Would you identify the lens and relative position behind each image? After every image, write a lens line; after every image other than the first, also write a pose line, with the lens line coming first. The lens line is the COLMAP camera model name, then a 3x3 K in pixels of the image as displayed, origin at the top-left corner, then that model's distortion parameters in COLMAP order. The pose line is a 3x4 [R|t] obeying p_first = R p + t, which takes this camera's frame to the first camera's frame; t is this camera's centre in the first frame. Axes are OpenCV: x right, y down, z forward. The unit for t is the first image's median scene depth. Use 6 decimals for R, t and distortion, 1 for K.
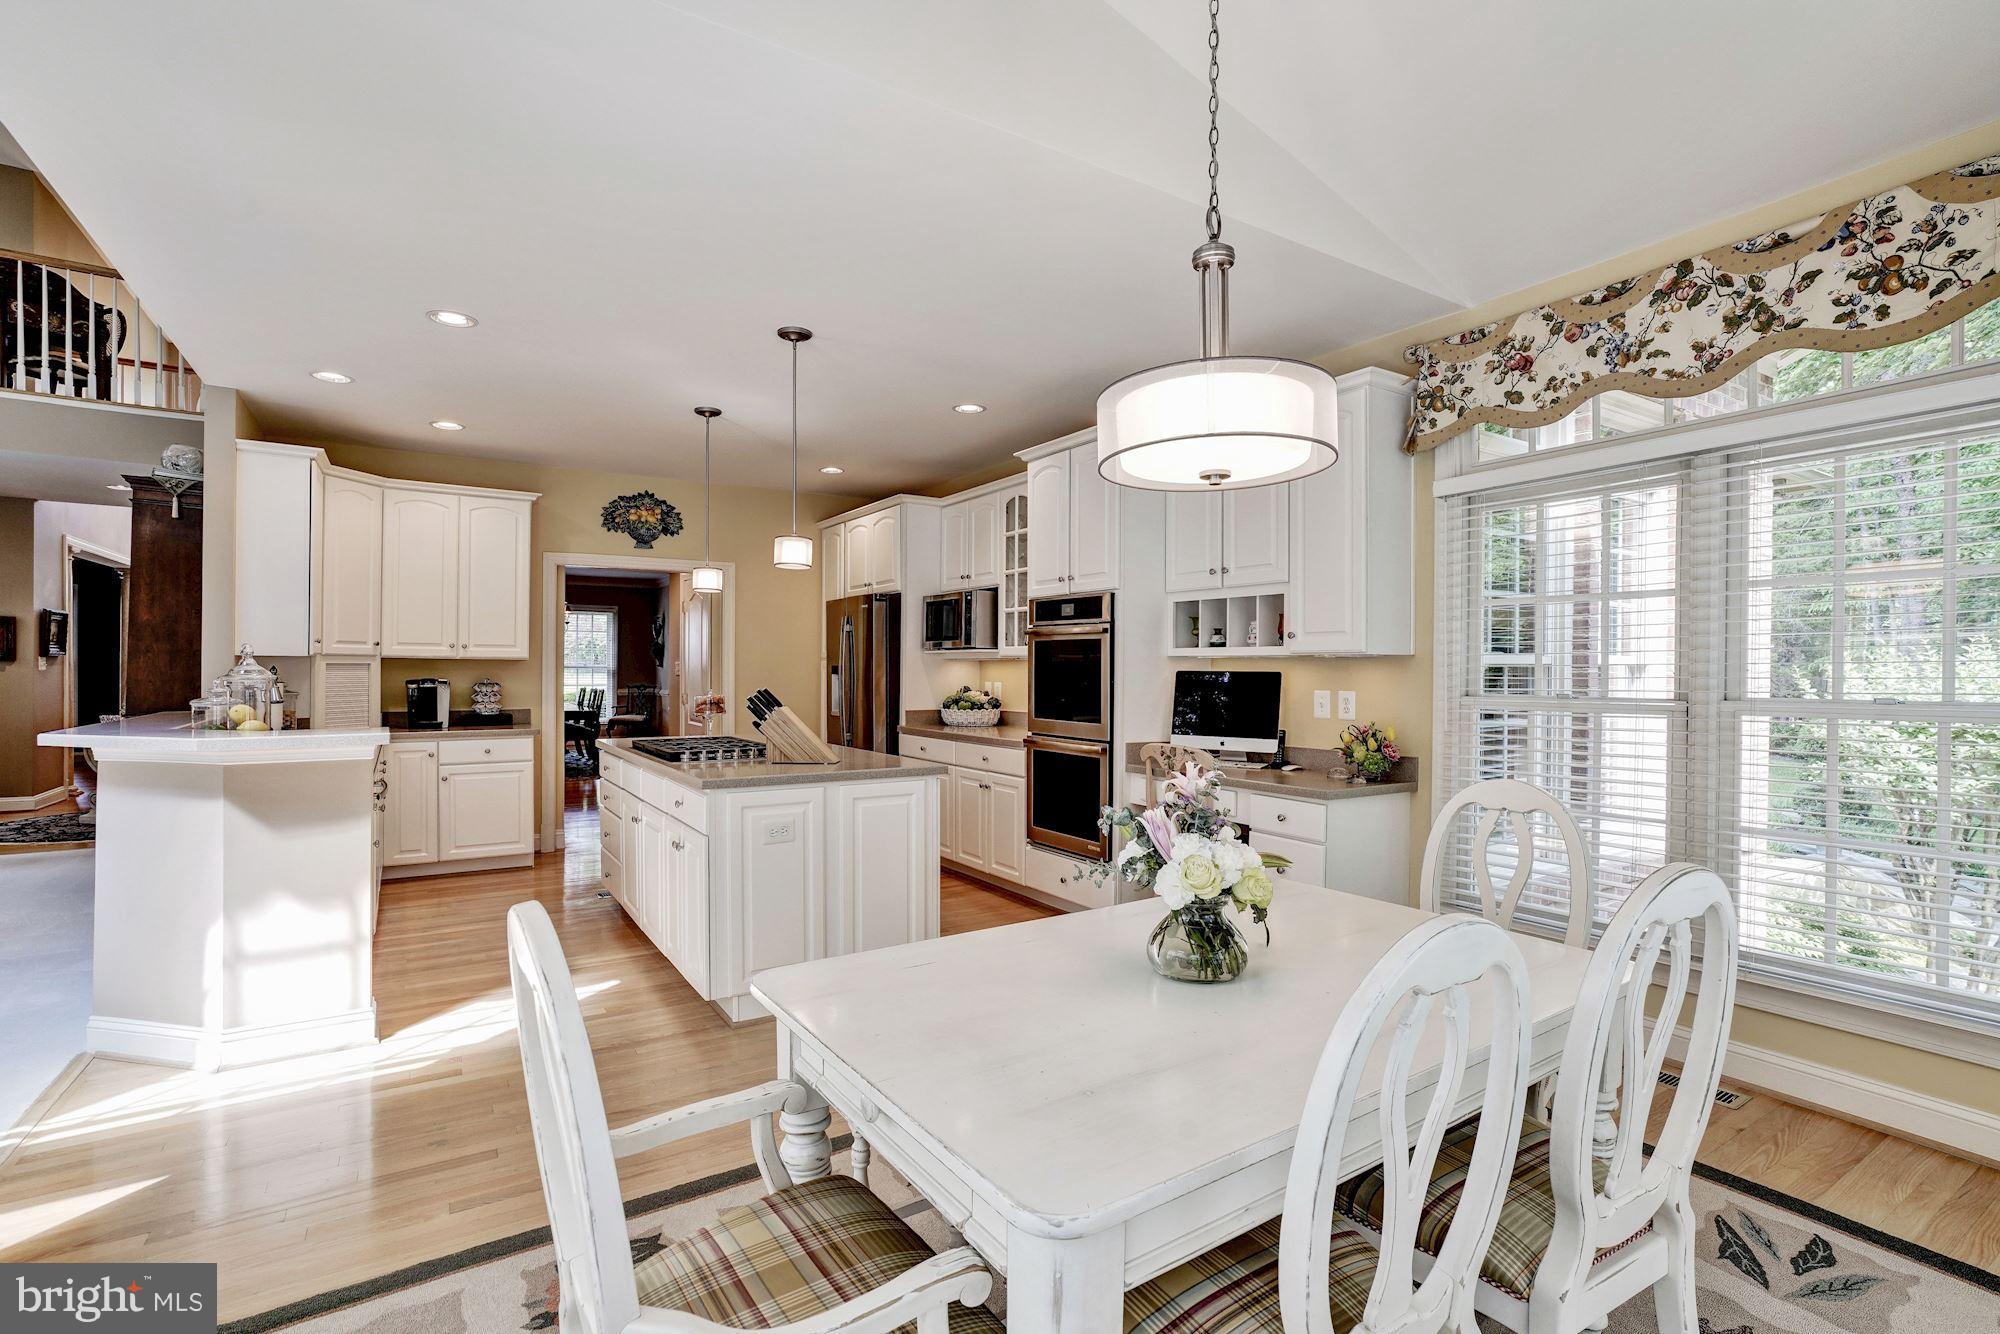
lens RADIAL K [[923.5, 0, 997.9], [0, 923.5, 665.1], [0, 0, 1]] dist [-0.002481, -0.000121]
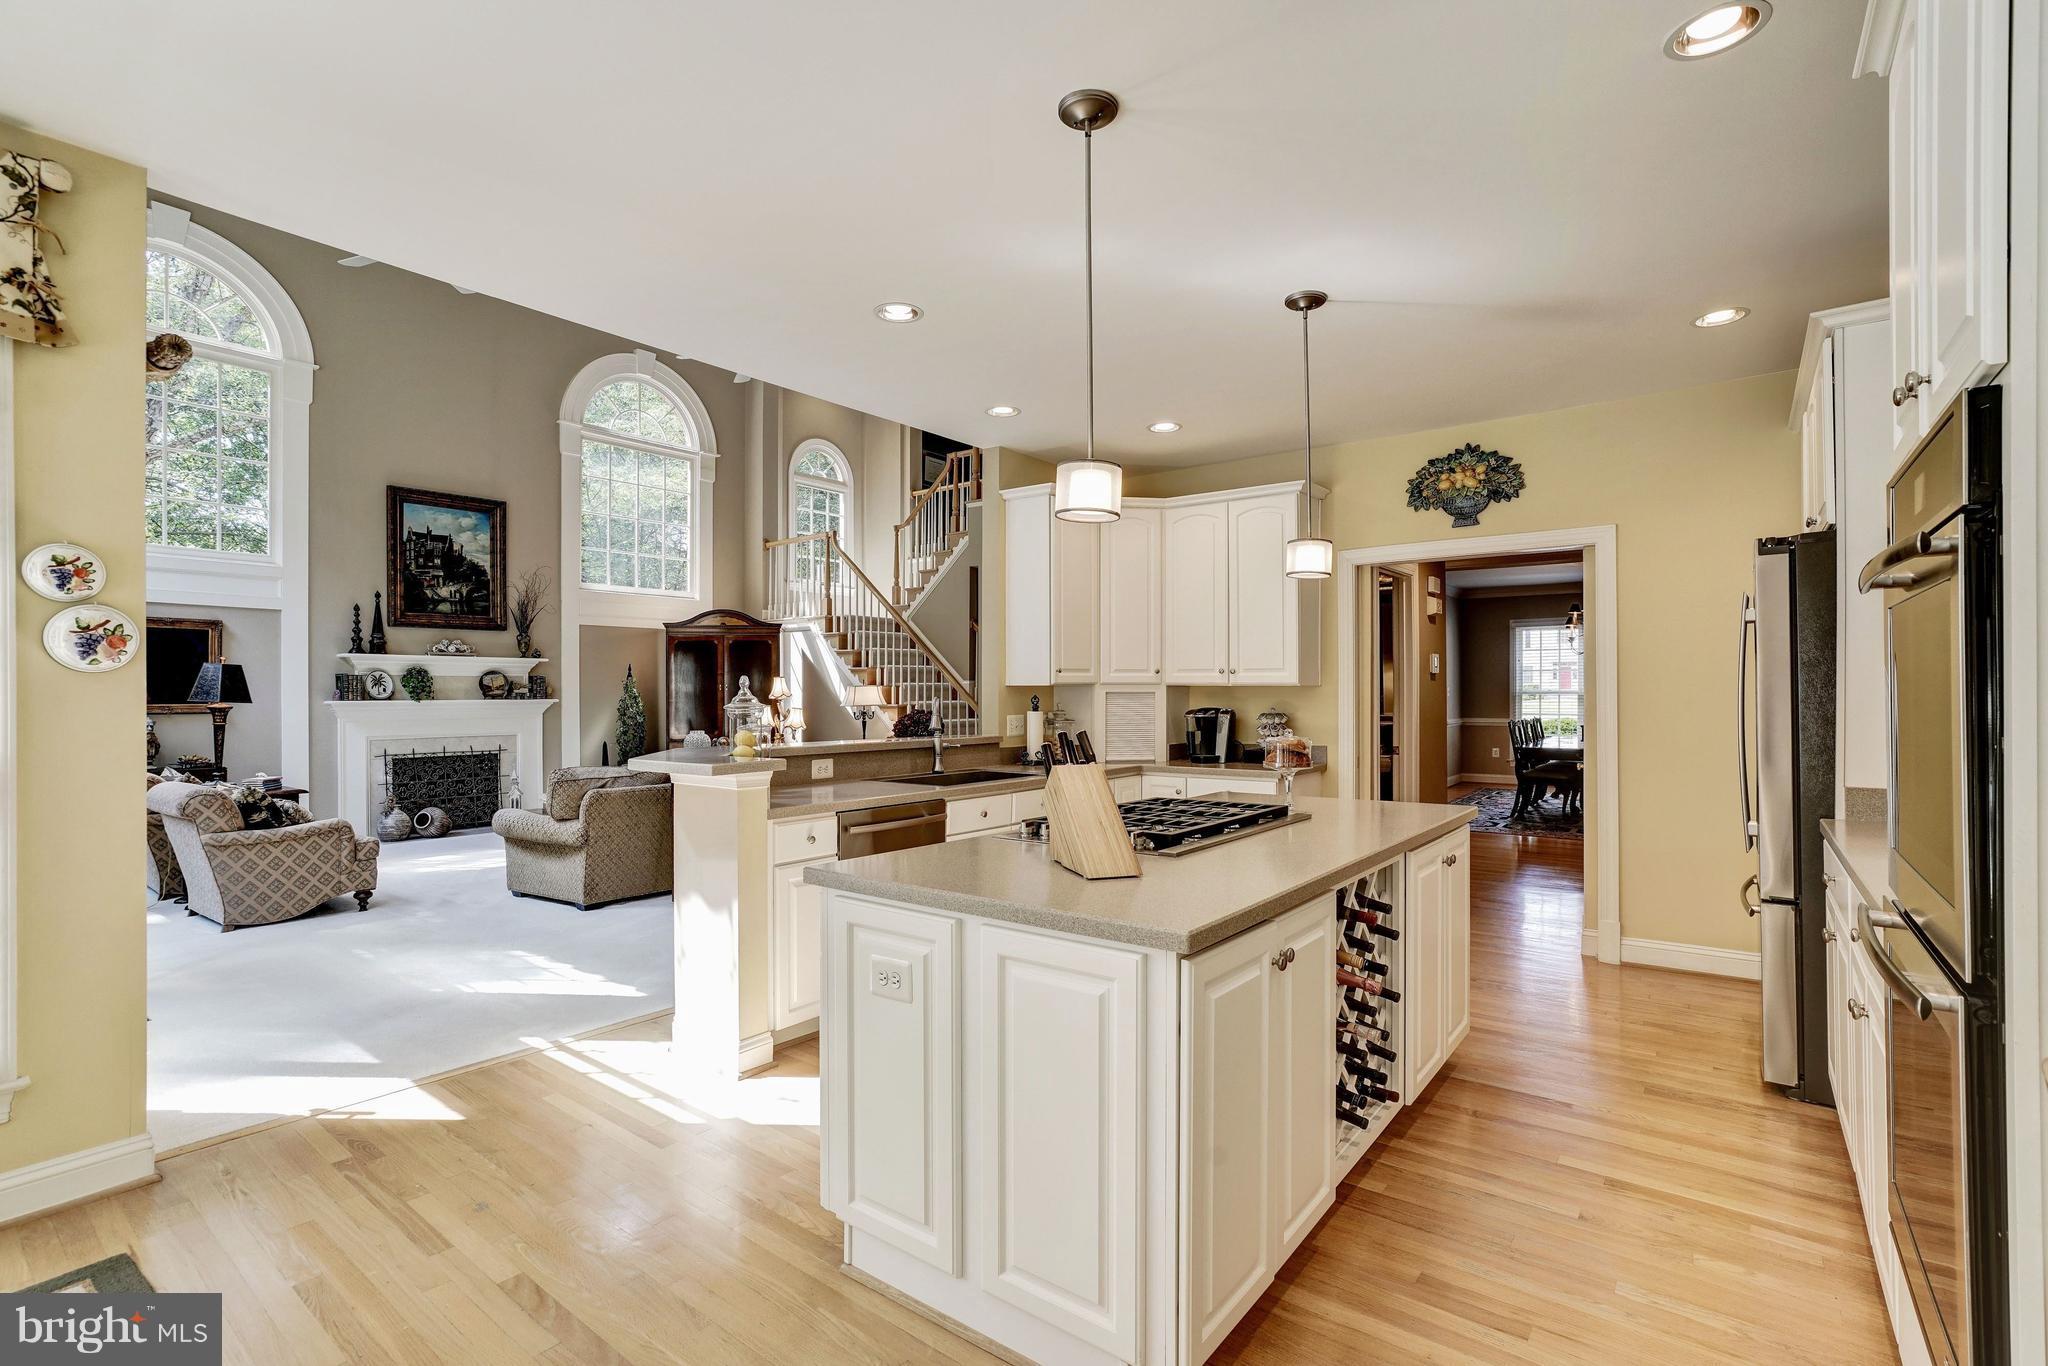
lens RADIAL K [[945.7, 0, 1025.6], [0, 945.7, 694.0], [0, 0, 1]] dist [-0.002481, -0.000121]
pose [[0.350352, -0.002217, -0.936615, 0.198955], [0.002037, 0.999997, -0.001605, 0.002088], [0.936616, -0.001346, 0.350356, 0.498293]]
